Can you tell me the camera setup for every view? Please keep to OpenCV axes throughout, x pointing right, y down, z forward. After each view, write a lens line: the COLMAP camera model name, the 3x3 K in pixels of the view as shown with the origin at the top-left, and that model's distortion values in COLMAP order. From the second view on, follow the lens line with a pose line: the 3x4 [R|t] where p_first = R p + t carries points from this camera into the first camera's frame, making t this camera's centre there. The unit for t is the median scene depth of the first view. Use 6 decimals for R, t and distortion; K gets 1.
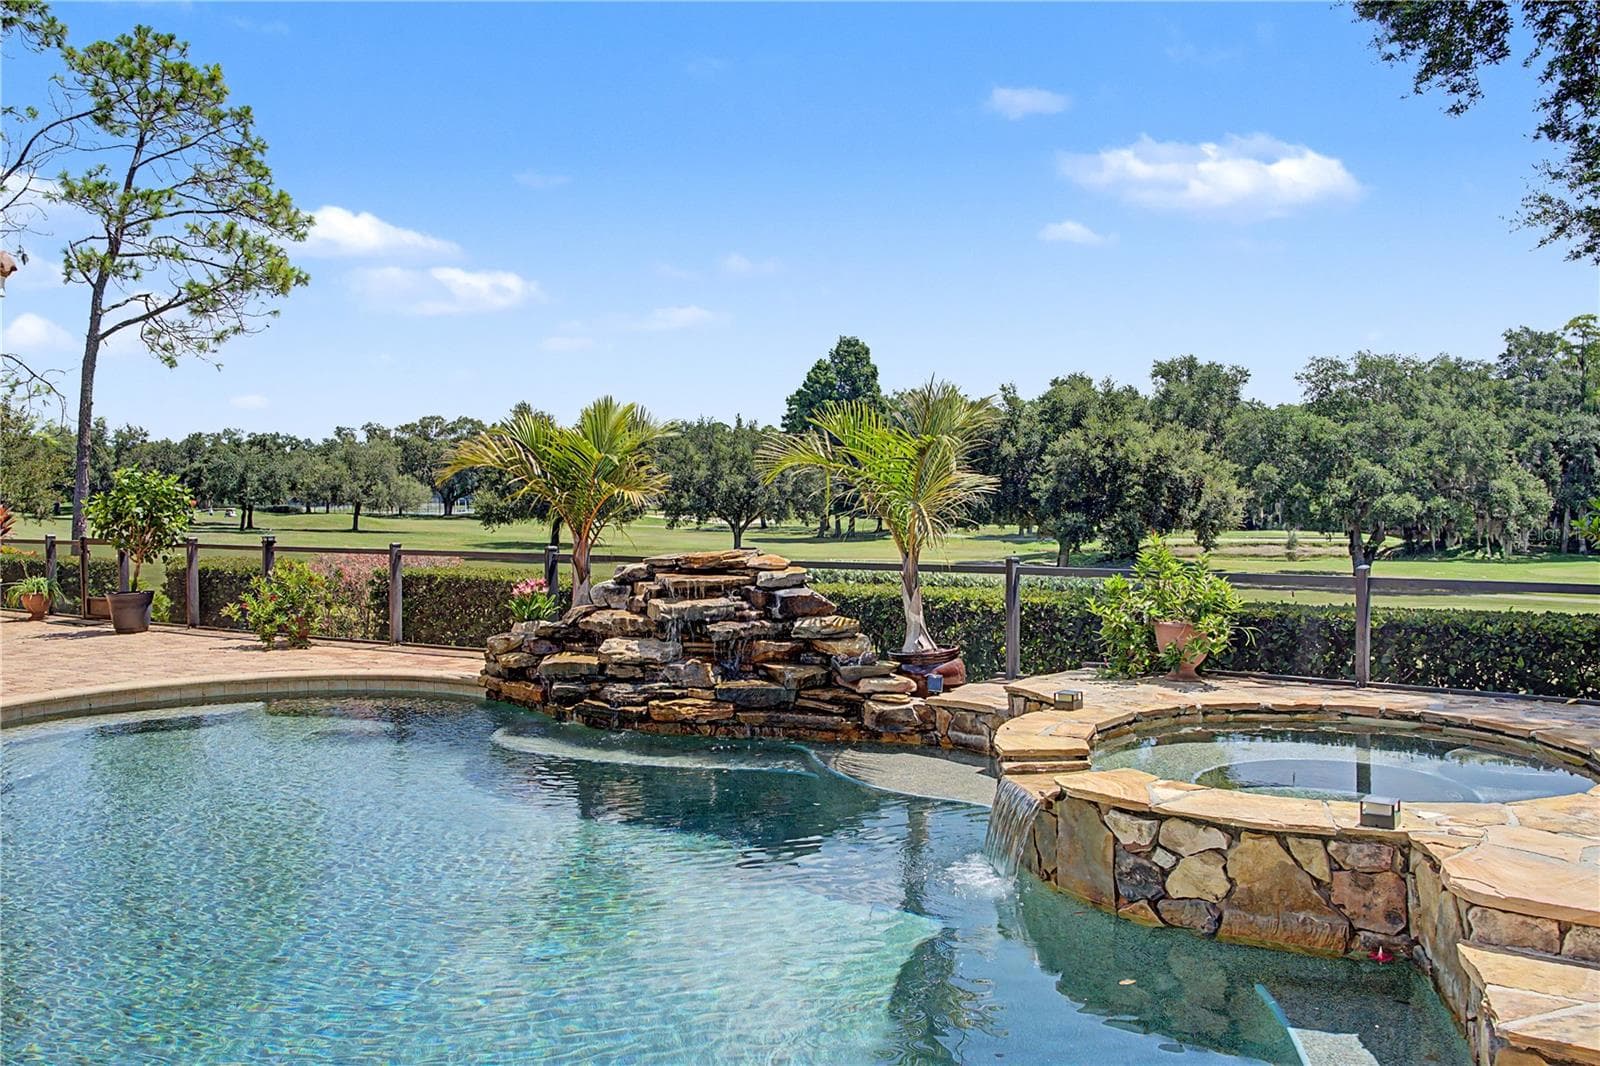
lens RADIAL K [[1325.0, 0, 800.0], [0, 1325.0, 533.0], [0, 0, 1]] dist [0.001339, 0.008753]
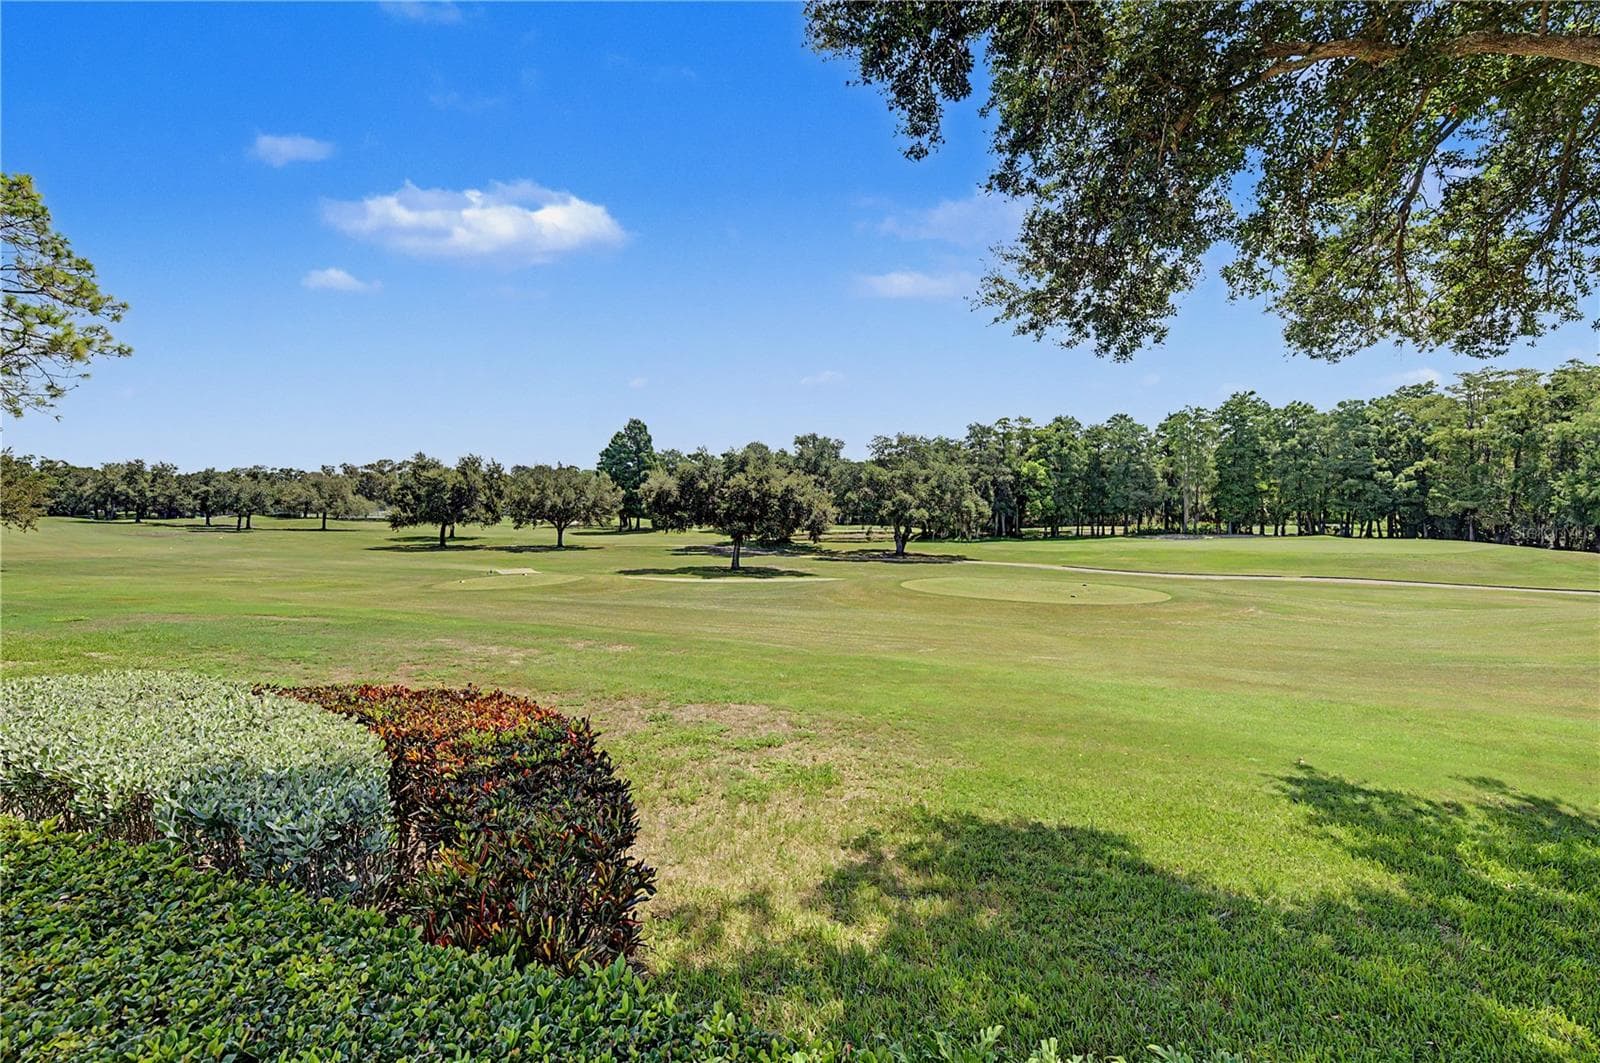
lens RADIAL K [[697.3, 0, 804.1], [0, 697.3, 525.2], [0, 0, 1]] dist [-0.001574, 0.000010]
pose [[0.967241, -0.008063, 0.253731, 0.058381], [0.008153, 0.999967, 0.000696, -0.010944], [-0.253728, 0.001395, 0.967275, 0.109710]]
